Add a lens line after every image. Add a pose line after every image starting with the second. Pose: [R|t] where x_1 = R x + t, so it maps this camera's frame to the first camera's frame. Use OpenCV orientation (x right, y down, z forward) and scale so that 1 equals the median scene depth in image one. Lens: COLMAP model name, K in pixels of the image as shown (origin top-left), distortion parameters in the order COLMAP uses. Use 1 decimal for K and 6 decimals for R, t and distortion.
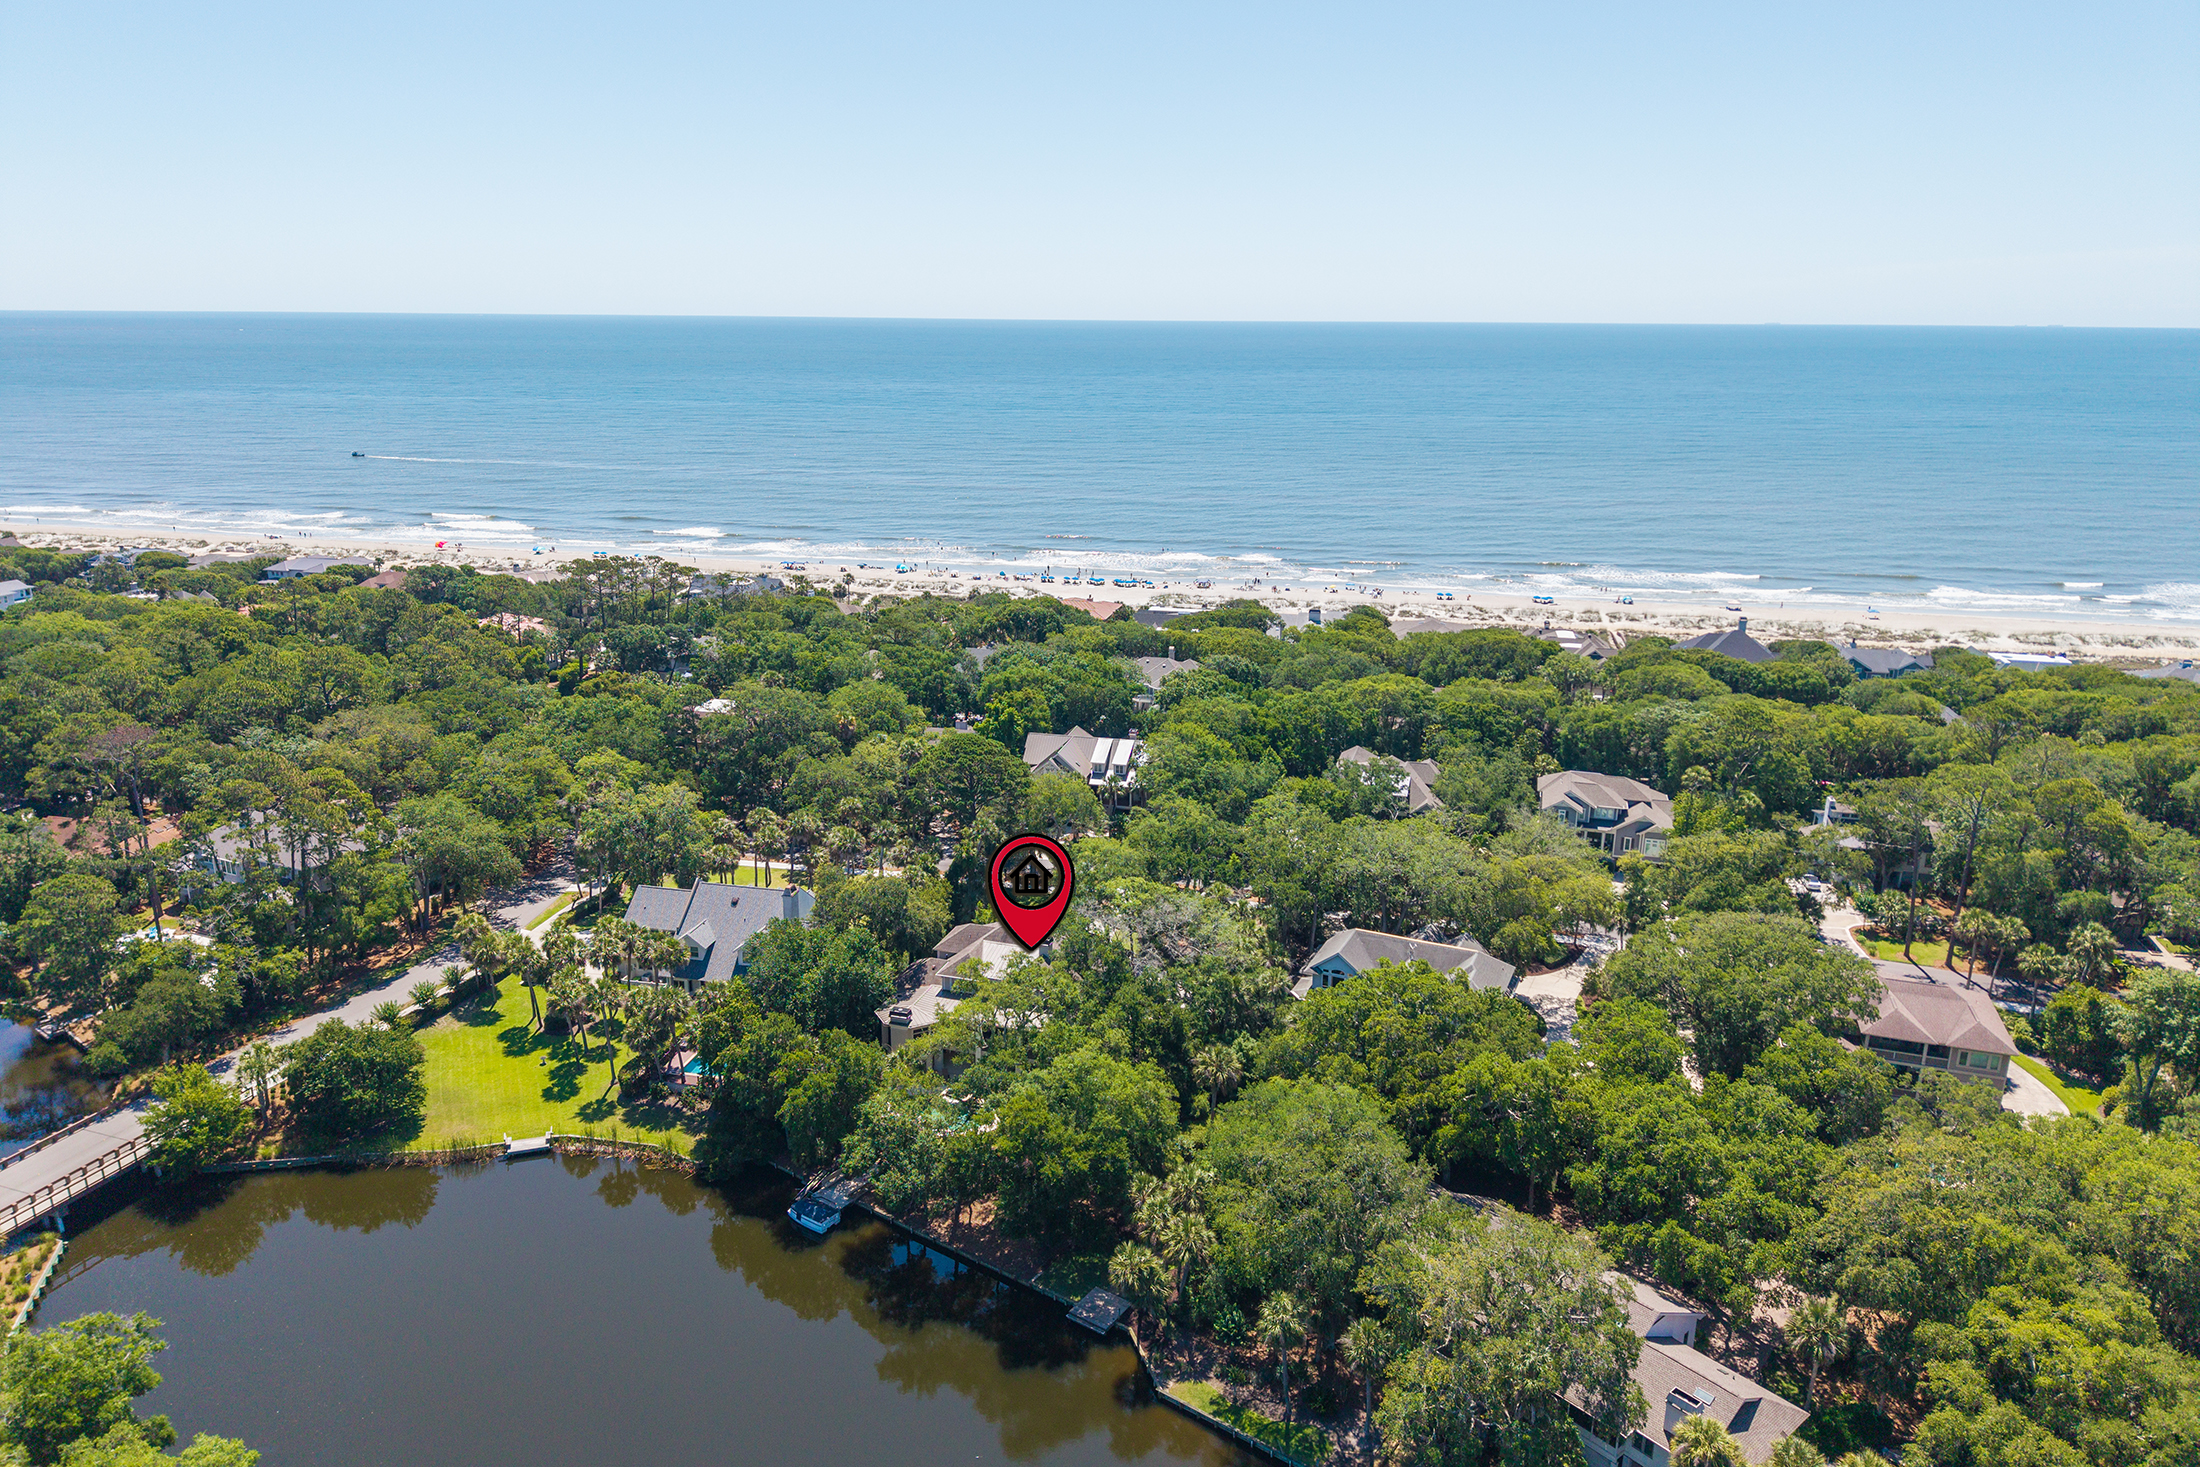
lens RADIAL K [[1468.1, 0, 1113.8], [0, 1468.1, 714.1], [0, 0, 1]] dist [0.044959, -0.057599]
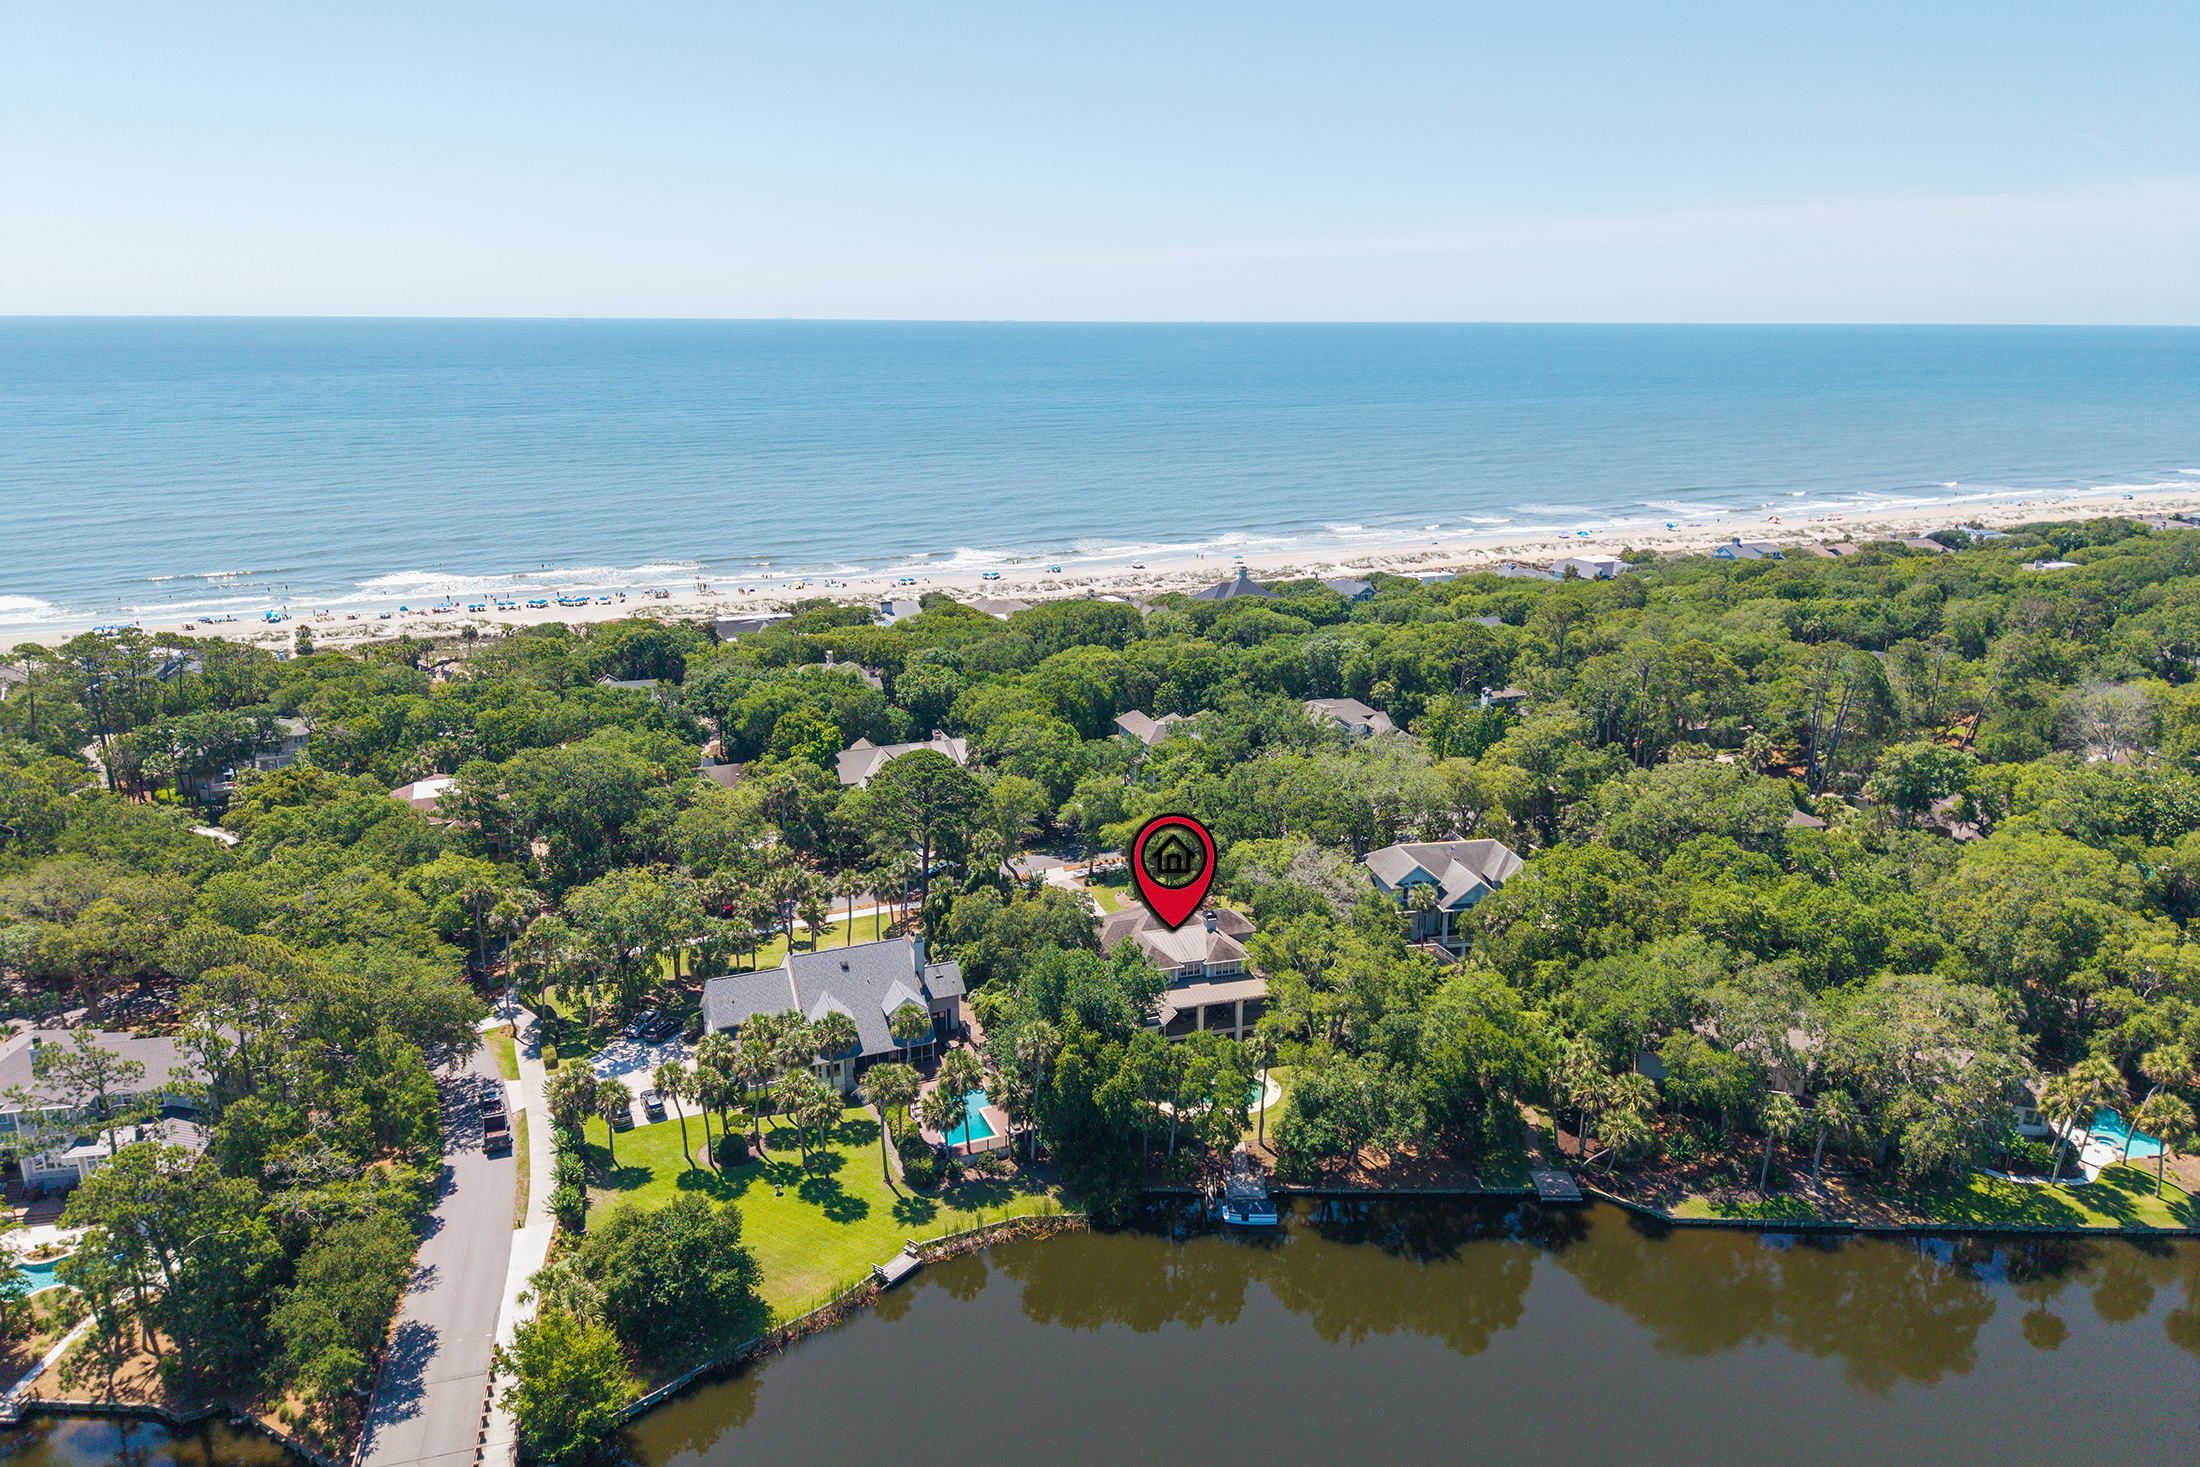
lens RADIAL K [[1468.1, 0, 1113.8], [0, 1468.1, 714.1], [0, 0, 1]] dist [0.044959, -0.057599]
pose [[0.817527, -0.158669, 0.553601, -0.700683], [0.159682, 0.986058, 0.046806, -0.044427], [-0.553309, 0.050135, 0.831466, 0.196737]]
